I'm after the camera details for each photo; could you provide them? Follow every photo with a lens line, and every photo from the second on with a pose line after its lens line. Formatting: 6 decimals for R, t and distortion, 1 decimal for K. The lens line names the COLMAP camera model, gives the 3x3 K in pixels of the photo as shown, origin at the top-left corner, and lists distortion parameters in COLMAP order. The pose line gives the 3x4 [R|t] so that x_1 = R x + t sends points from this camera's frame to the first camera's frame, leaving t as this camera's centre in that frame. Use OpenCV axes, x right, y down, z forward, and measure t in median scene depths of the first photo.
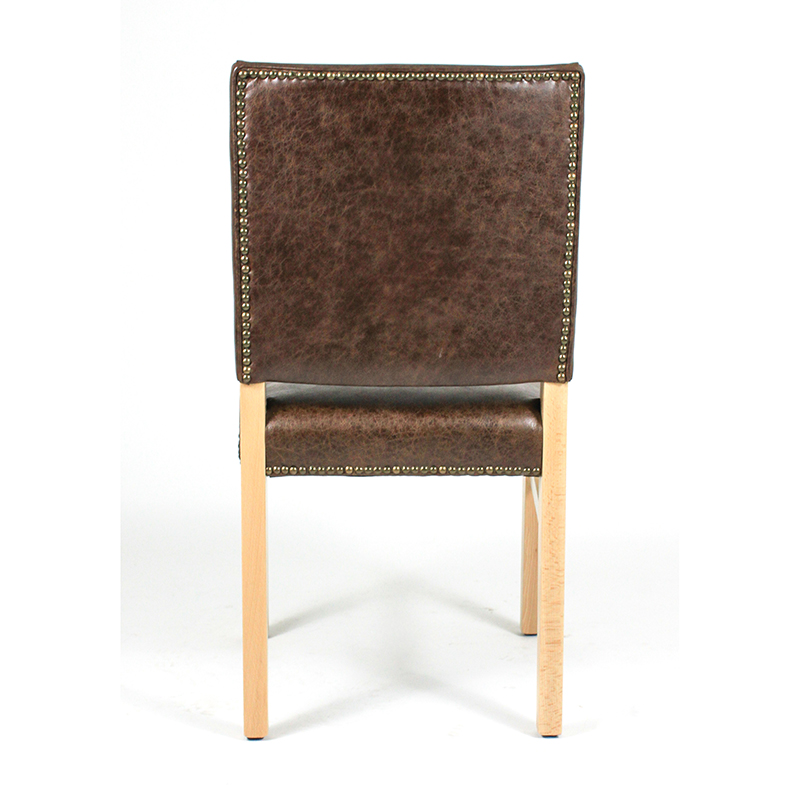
lens RADIAL K [[1617.7, 0, 400.0], [0, 1617.7, 400.0], [0, 0, 1]] dist [-0.073449, -0.140020]
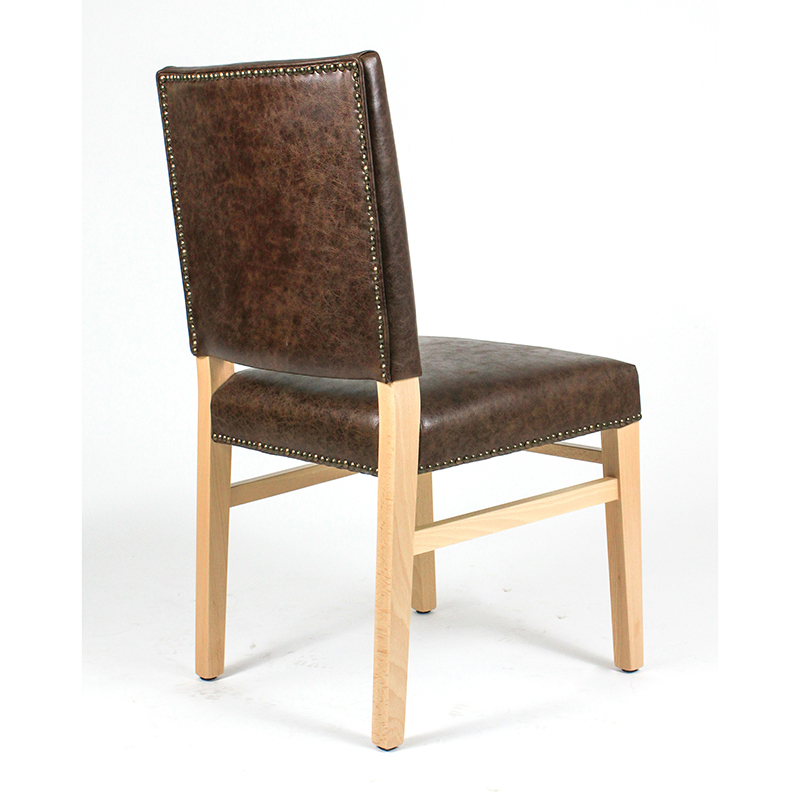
lens RADIAL K [[1617.7, 0, 400.0], [0, 1617.7, 400.0], [0, 0, 1]] dist [-0.073449, -0.140020]
pose [[0.663373, 0.104510, -0.740954, 0.849885], [-0.103531, 0.993494, 0.047439, -0.048792], [0.741092, 0.045242, 0.669878, 0.371720]]
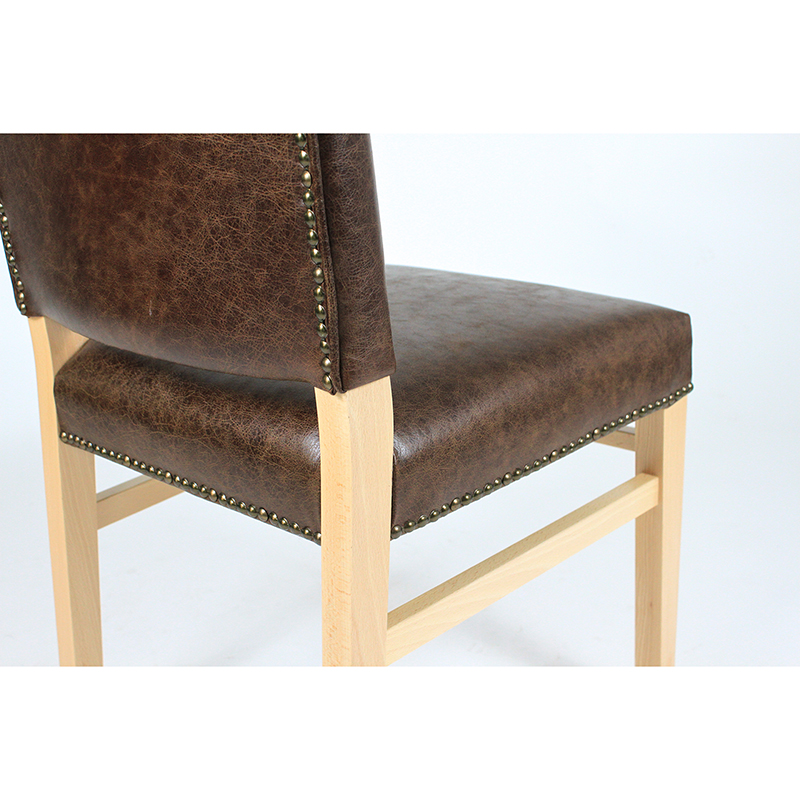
lens RADIAL K [[1026.3, 0, 389.1], [0, 1026.3, 399.8], [0, 0, 1]] dist [-0.021399, -0.003202]
pose [[0.726295, 0.183432, -0.662456, 0.342757], [-0.085110, 0.980319, 0.178134, -0.070695], [0.682093, -0.072996, 0.727613, 0.798845]]
